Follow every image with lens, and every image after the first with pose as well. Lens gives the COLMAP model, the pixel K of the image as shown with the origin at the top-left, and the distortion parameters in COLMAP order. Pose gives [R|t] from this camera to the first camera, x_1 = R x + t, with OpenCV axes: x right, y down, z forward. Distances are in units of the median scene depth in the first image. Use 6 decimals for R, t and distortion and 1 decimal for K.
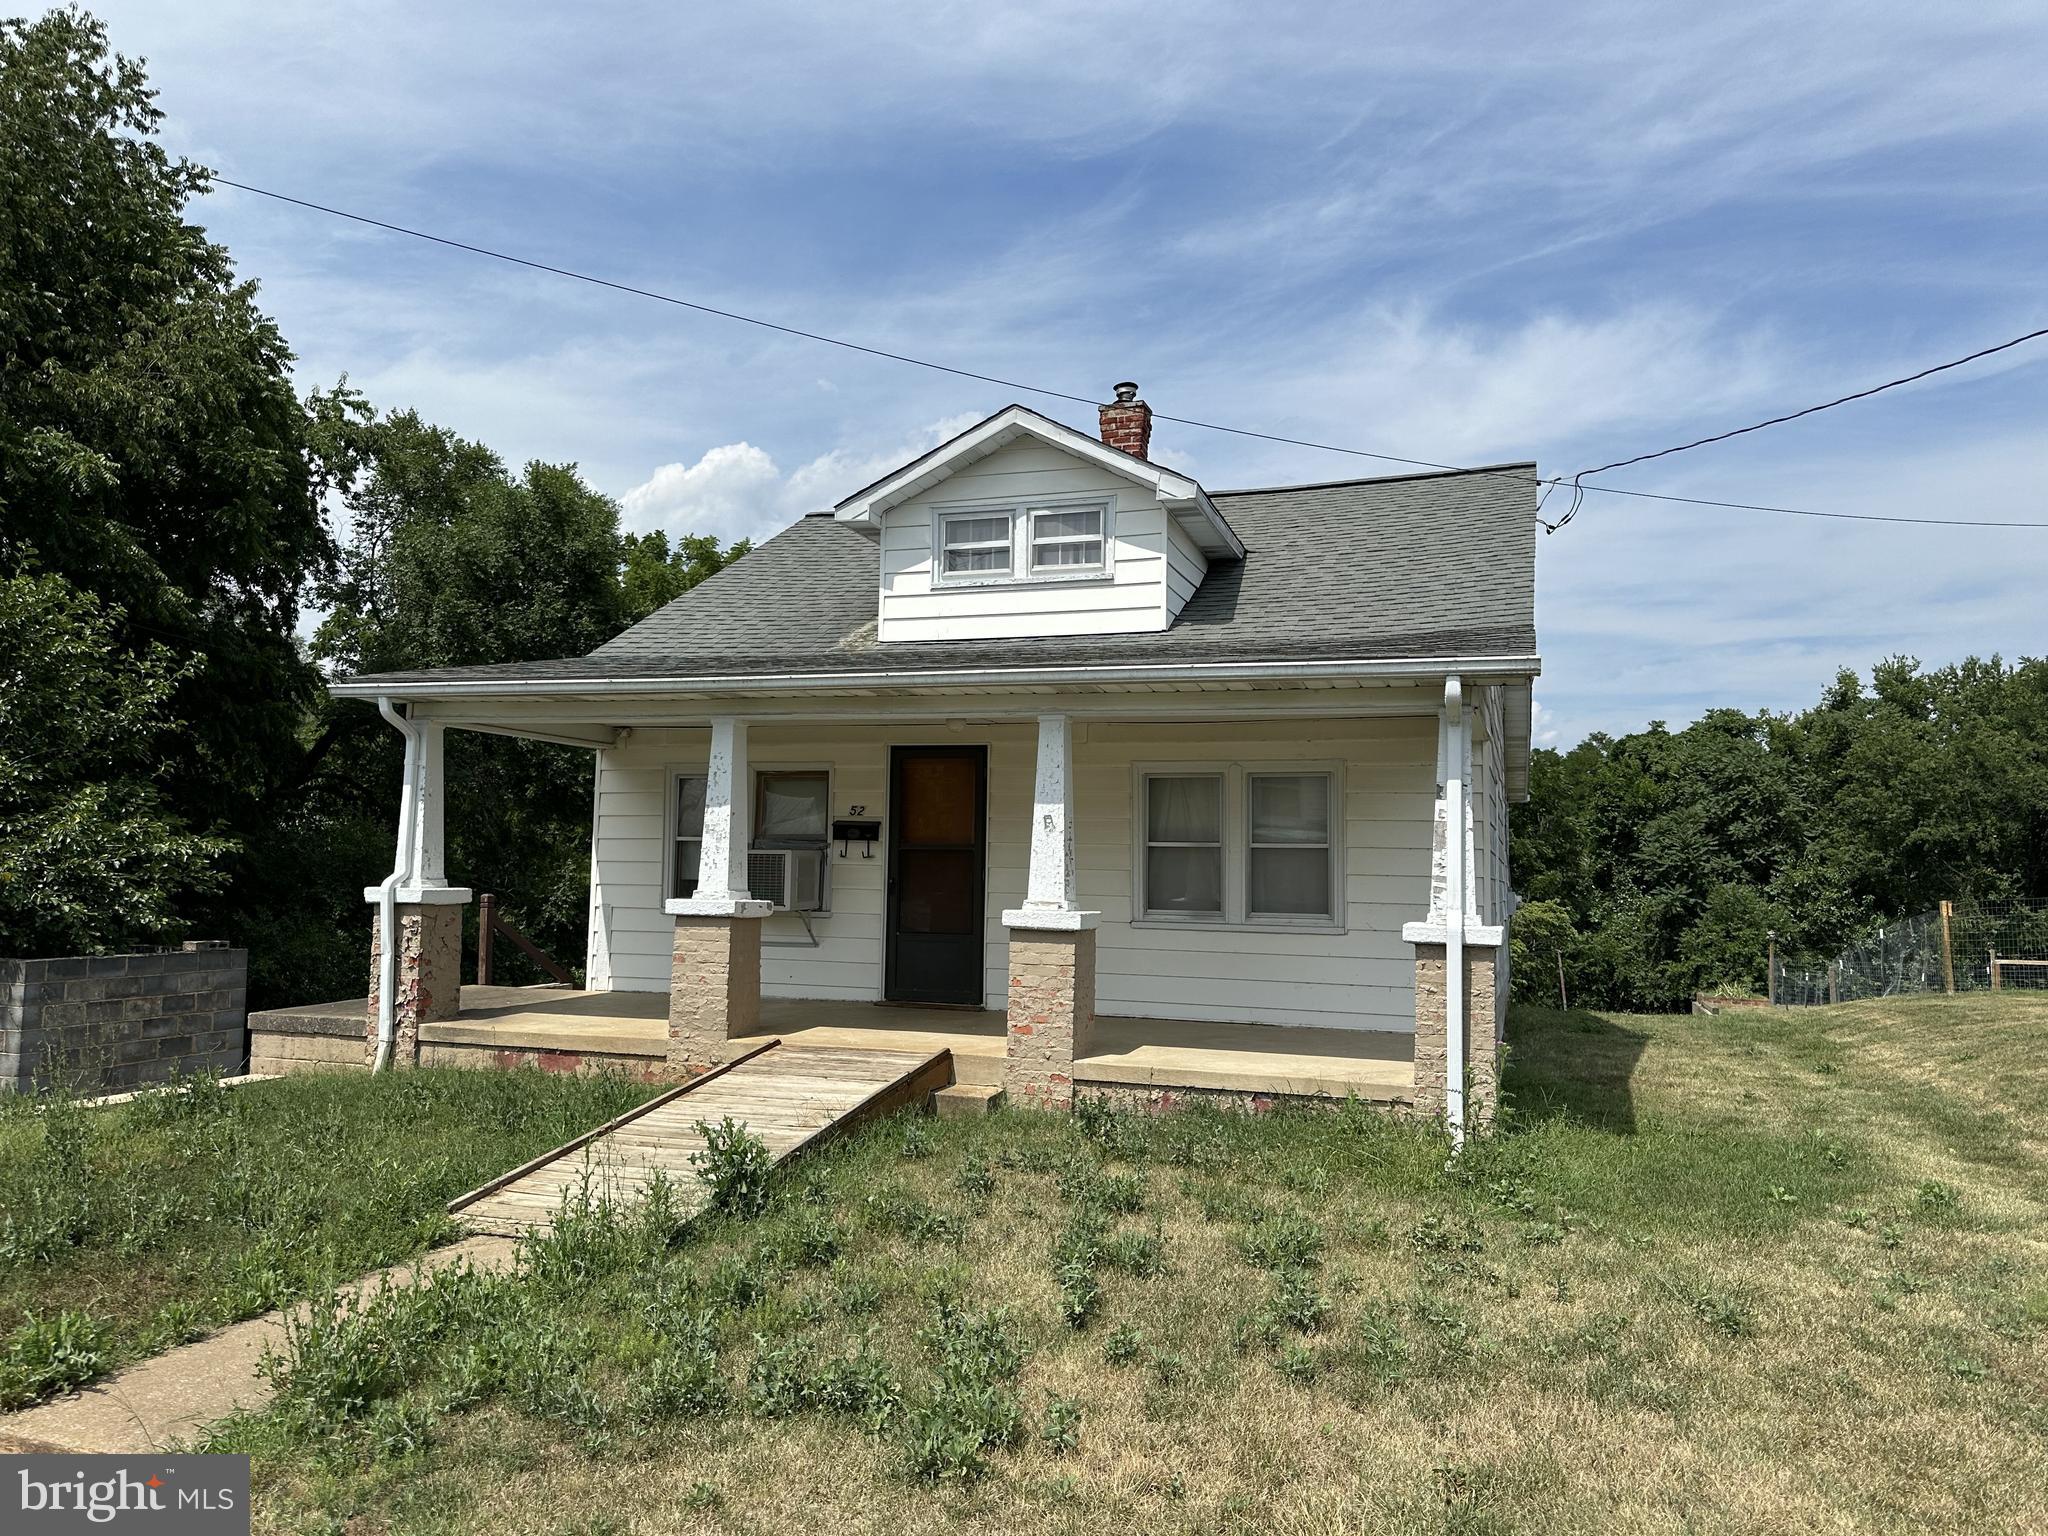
lens RADIAL K [[1426.5, 0, 1026.1], [0, 1426.5, 774.3], [0, 0, 1]] dist [-0.001432, -0.001276]
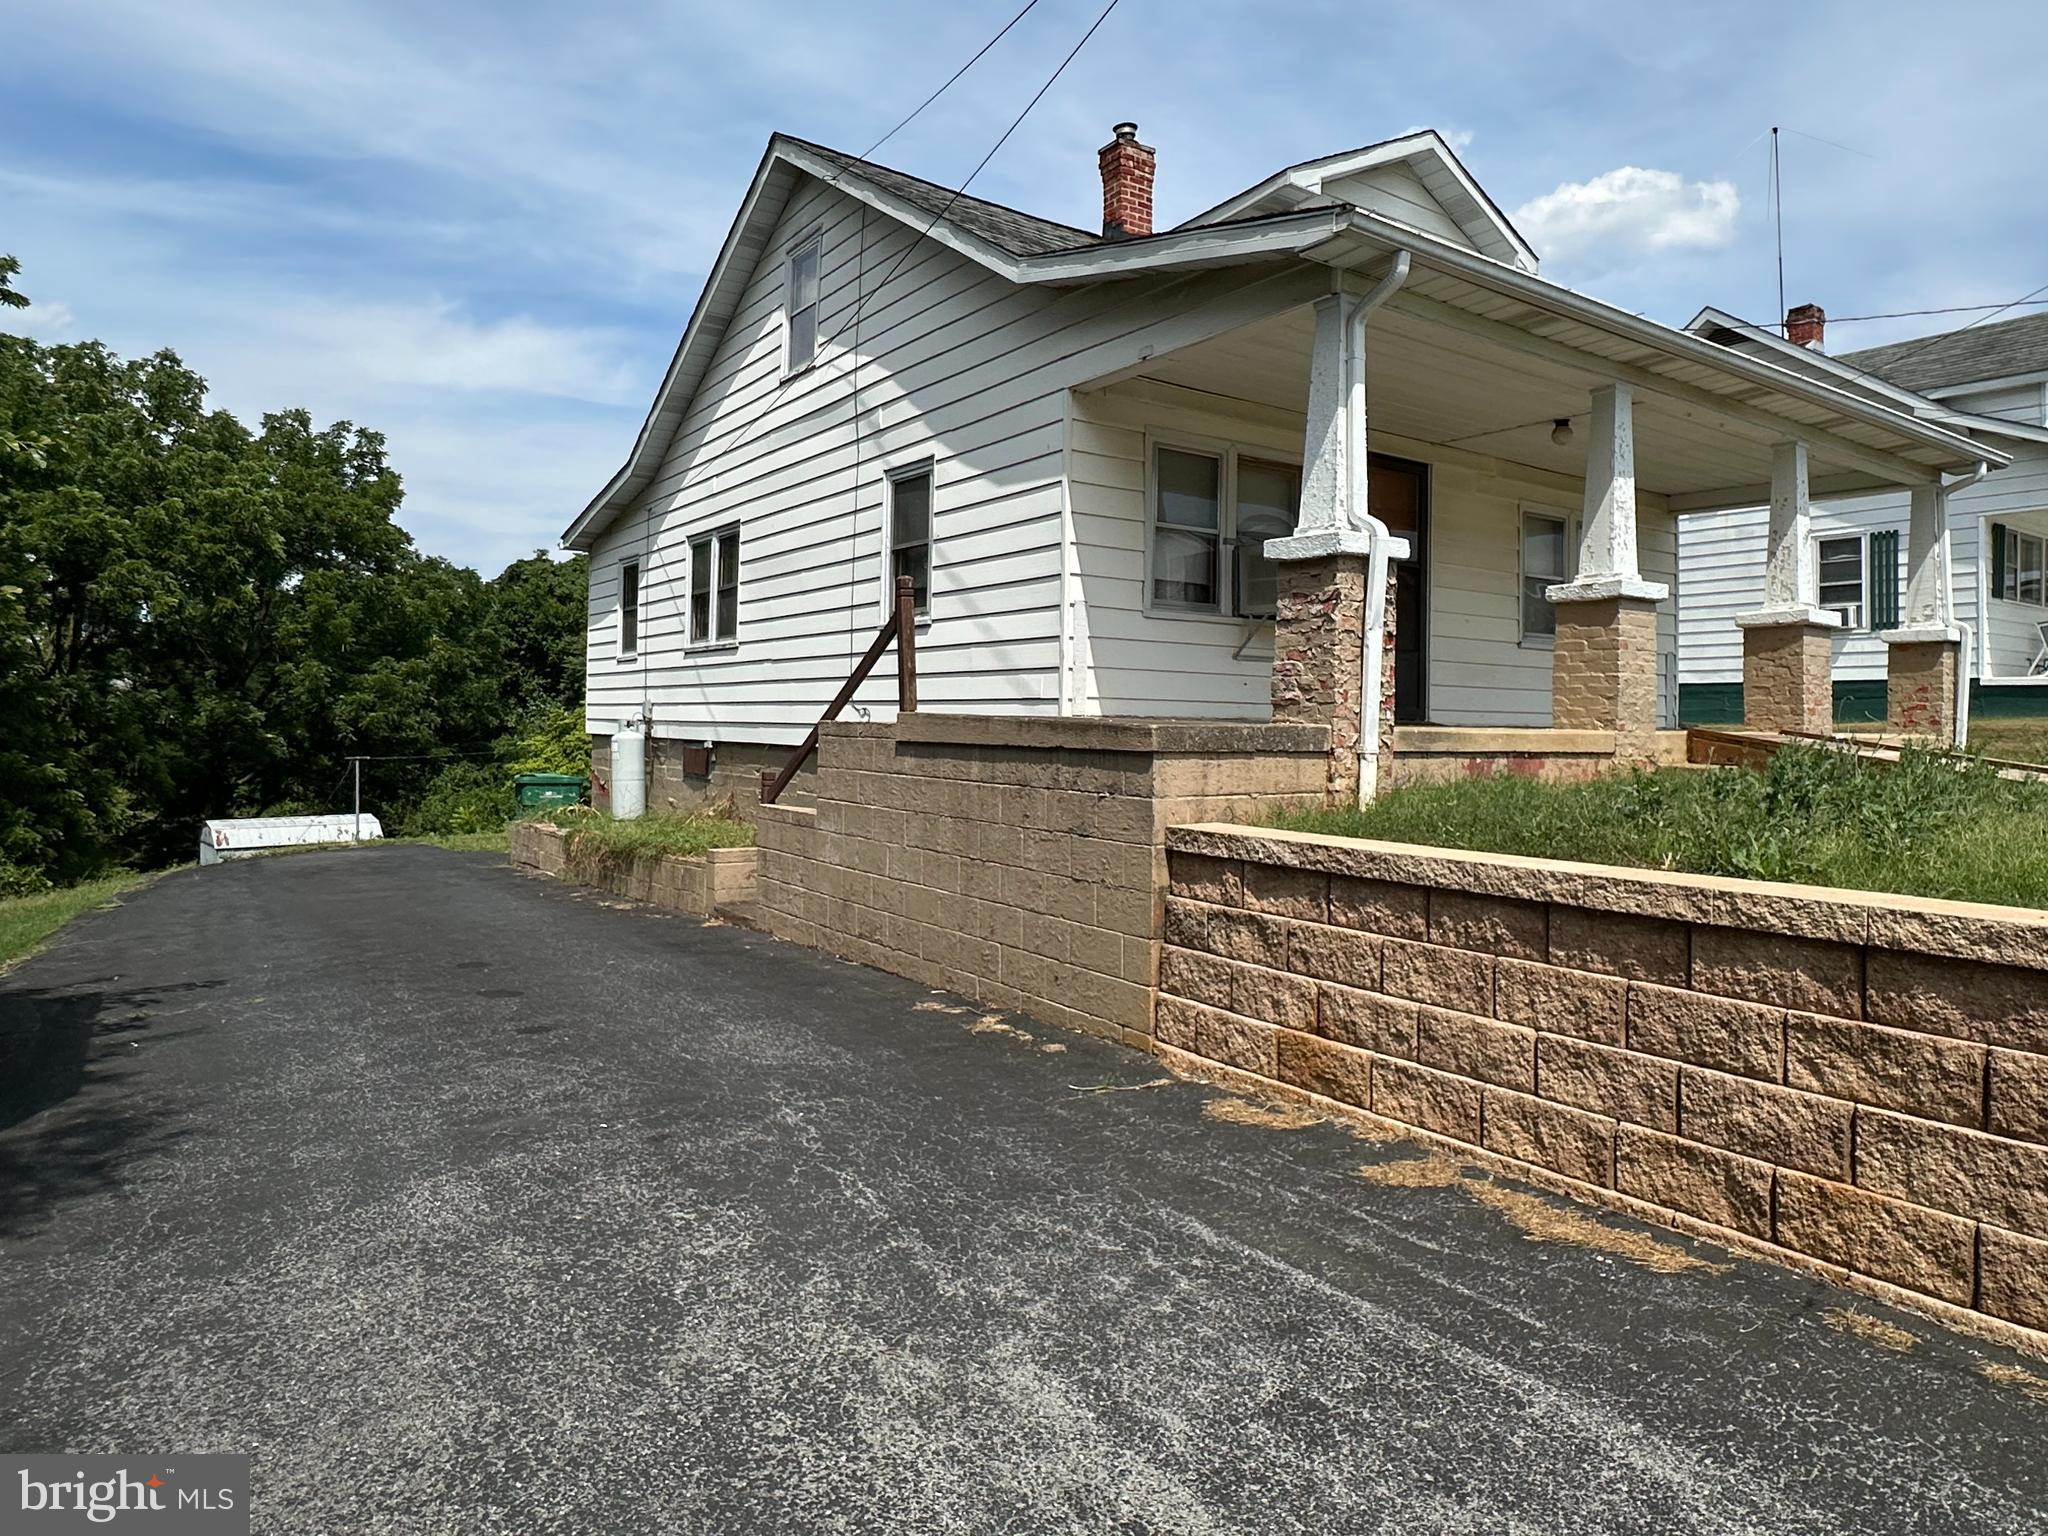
lens RADIAL K [[1248.1, 0, 1027.1], [0, 1248.1, 760.6], [0, 0, 1]] dist [-0.000129, -0.000047]
pose [[0.577427, -0.028496, 0.815945, -1.008943], [-0.067776, 0.994268, 0.082687, 0.144434], [-0.813624, -0.103047, 0.572186, 0.752189]]
